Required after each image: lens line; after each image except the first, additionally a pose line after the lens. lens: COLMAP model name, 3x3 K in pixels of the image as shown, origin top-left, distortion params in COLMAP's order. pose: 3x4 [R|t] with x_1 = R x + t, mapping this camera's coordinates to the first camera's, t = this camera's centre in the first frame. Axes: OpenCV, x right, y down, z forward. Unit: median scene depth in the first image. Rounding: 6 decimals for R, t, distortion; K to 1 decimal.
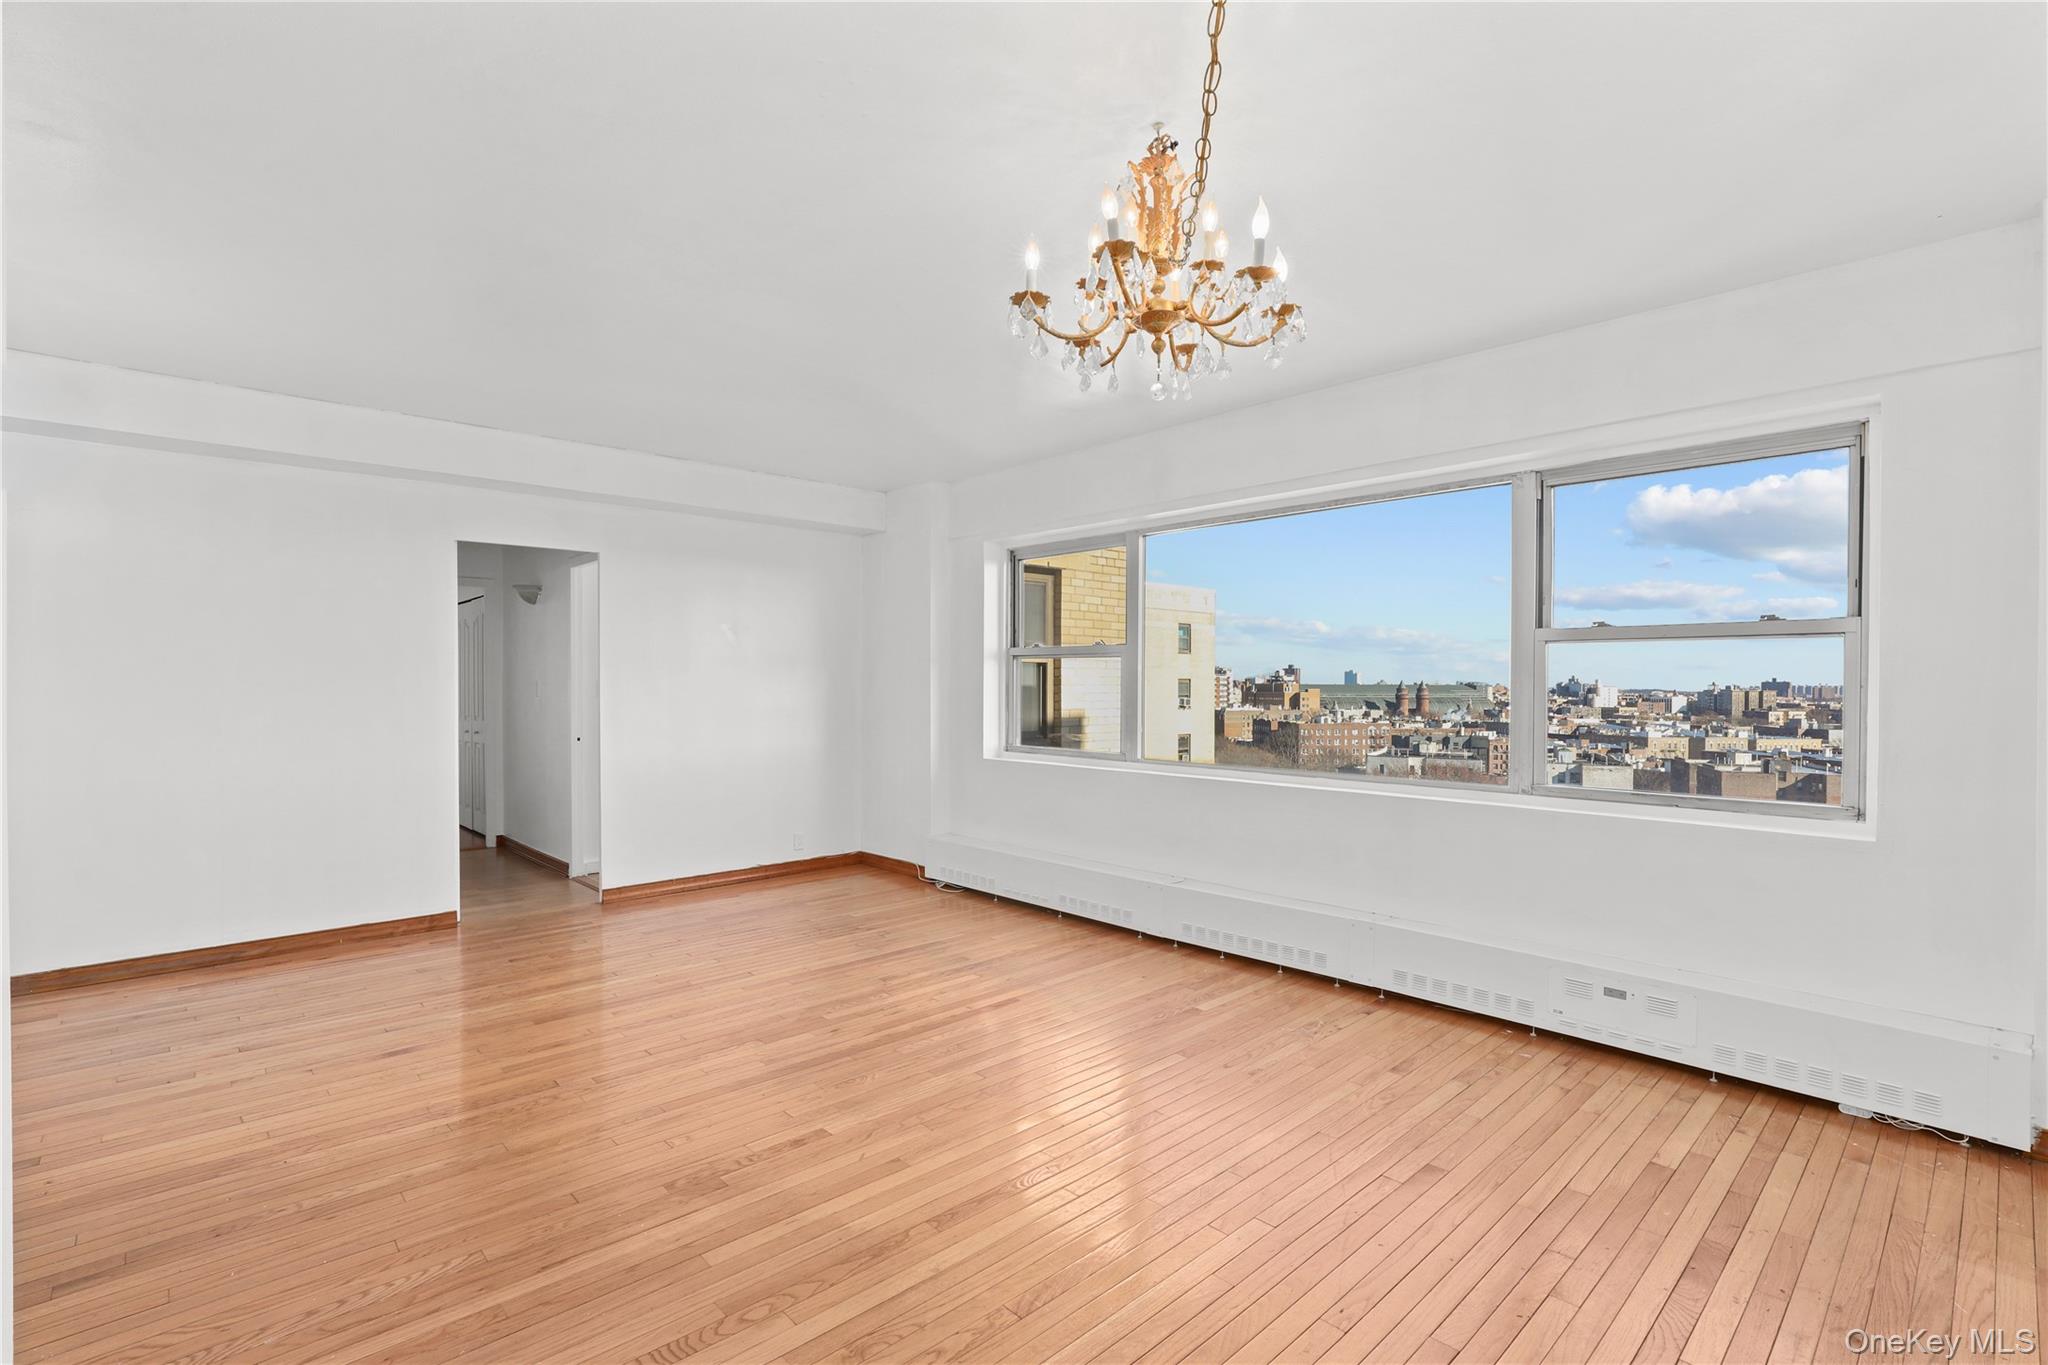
lens RADIAL K [[945.6, 0, 1021.1], [0, 945.6, 686.0], [0, 0, 1]] dist [-0.016047, 0.005945]
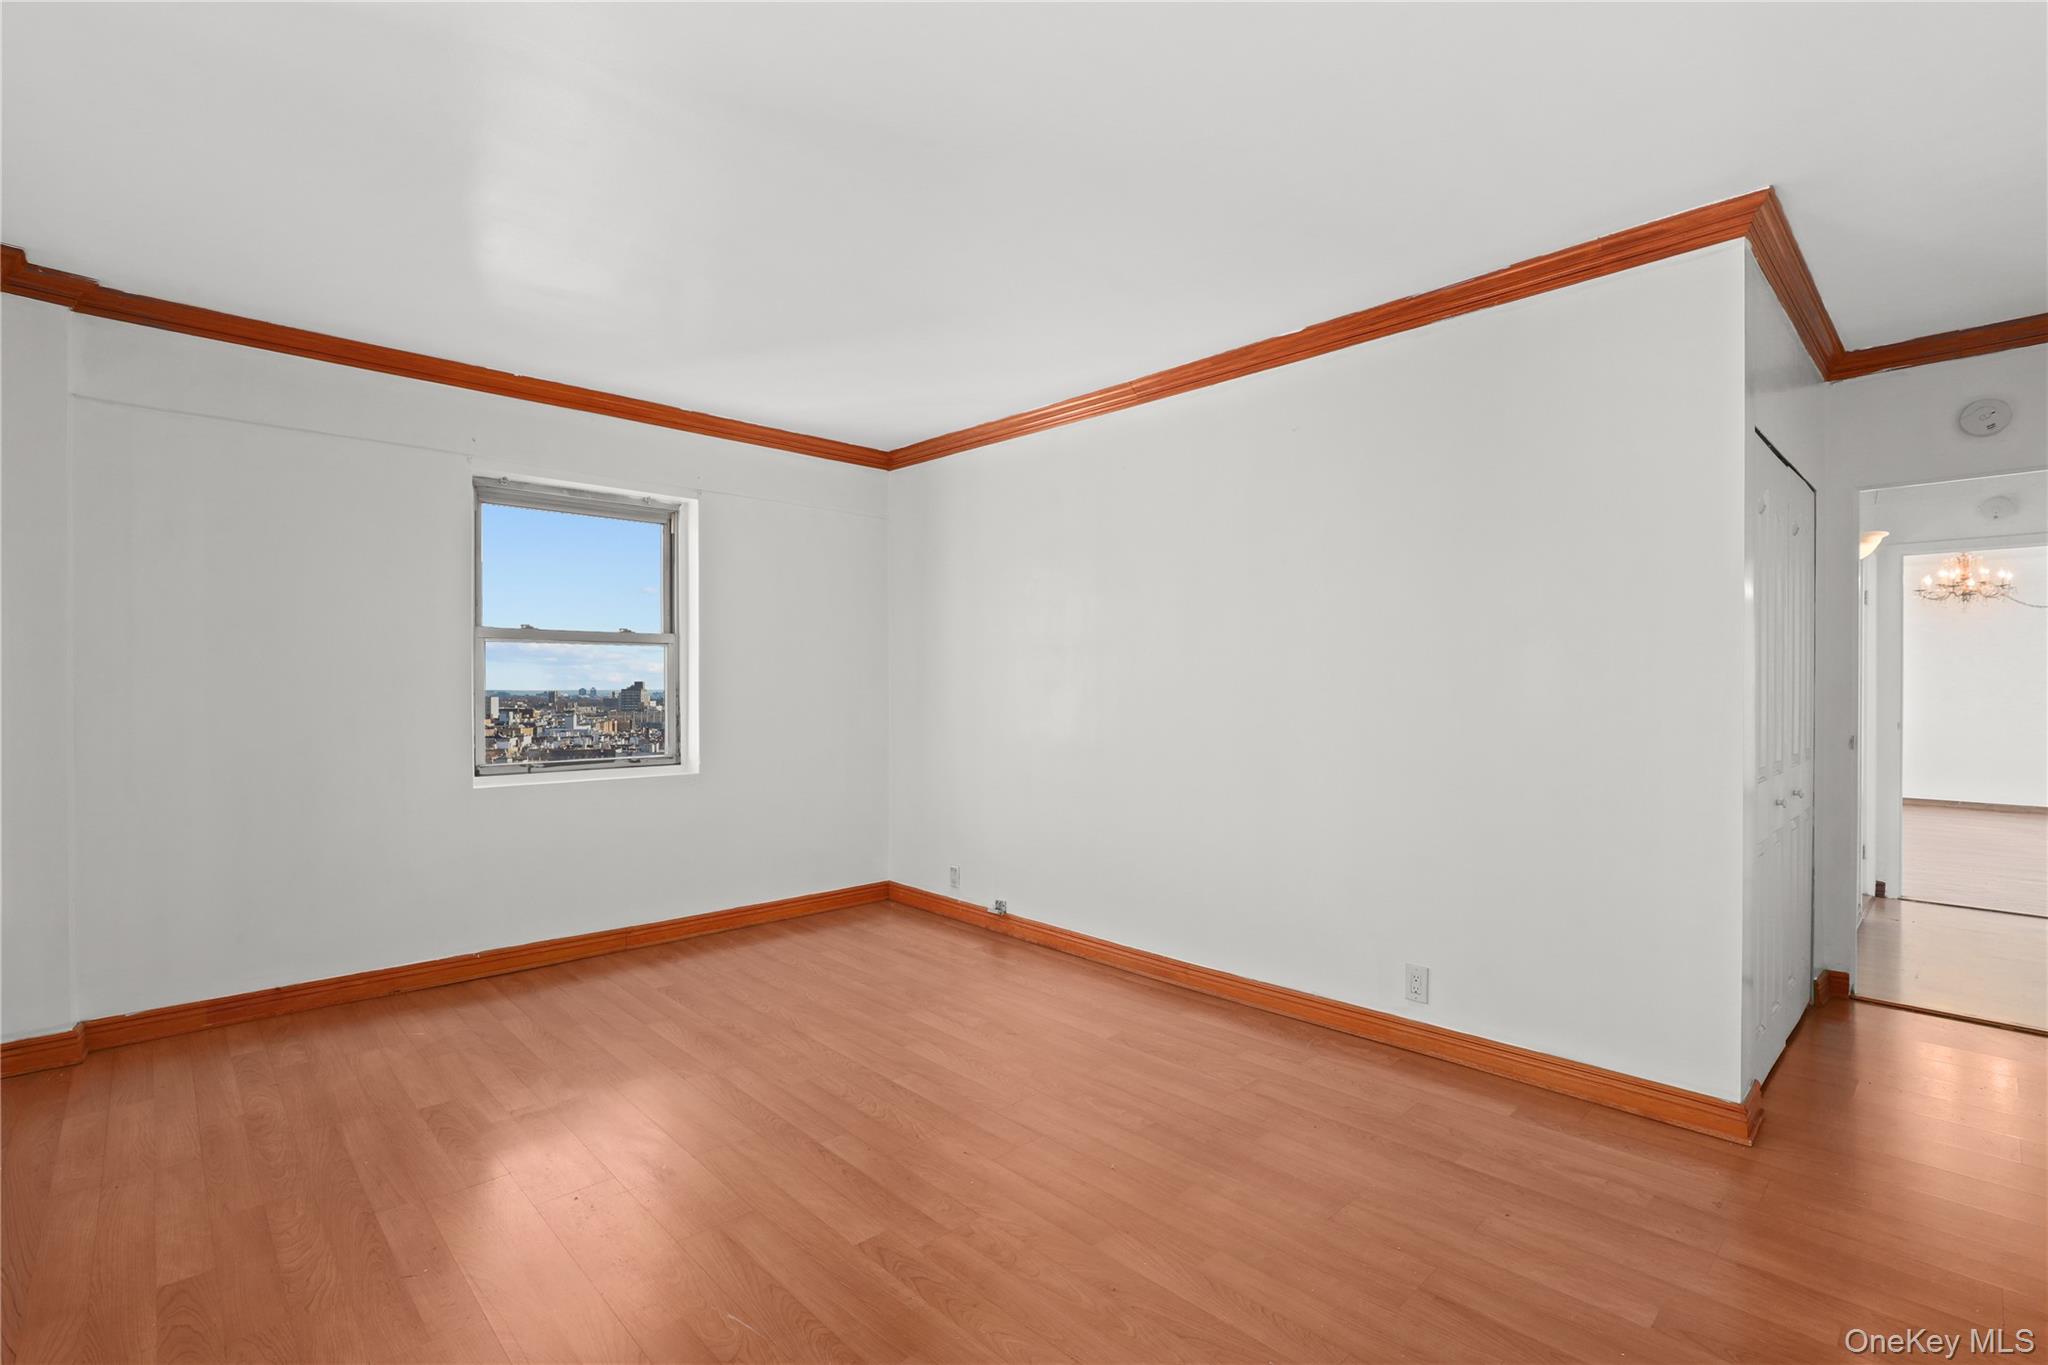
lens RADIAL K [[945.6, 0, 1007.6], [0, 945.6, 678.3], [0, 0, 1]] dist [-0.016047, 0.005945]
pose [[0.033518, 0.006348, 0.999418, -0.522881], [0.006475, 0.999957, -0.006568, 0.010855], [-0.999417, 0.006691, 0.033475, 0.304542]]
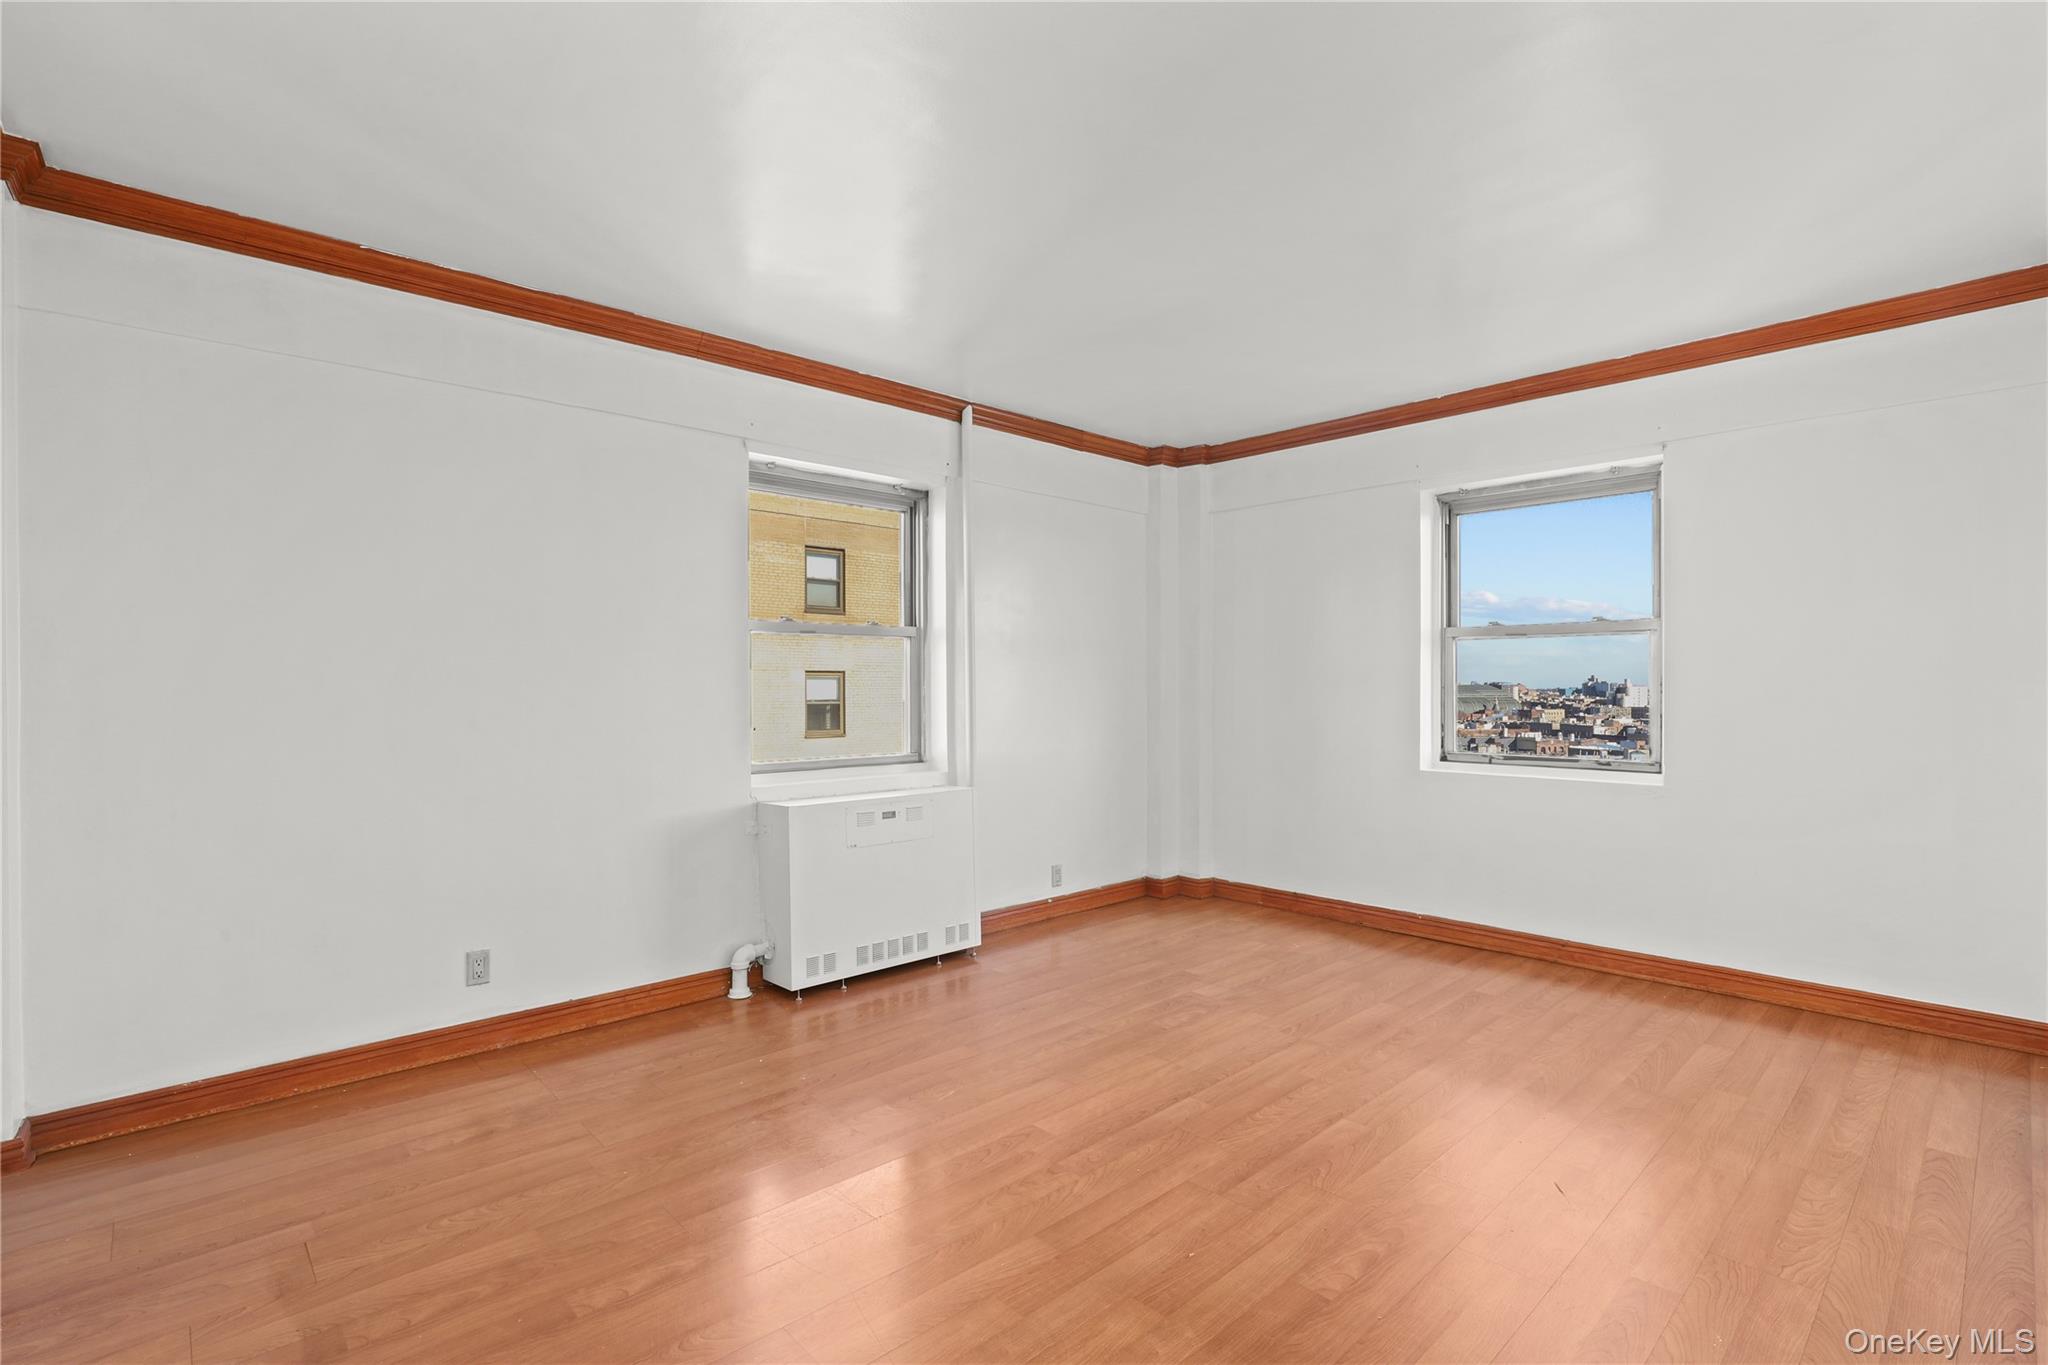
lens RADIAL K [[945.6, 0, 1042.7], [0, 945.6, 681.7], [0, 0, 1]] dist [-0.016047, 0.005945]
pose [[0.999829, -0.001645, -0.018410, 0.025965], [0.001529, 0.999979, -0.006325, 0.016442], [0.018421, 0.006296, 0.999811, -0.257875]]
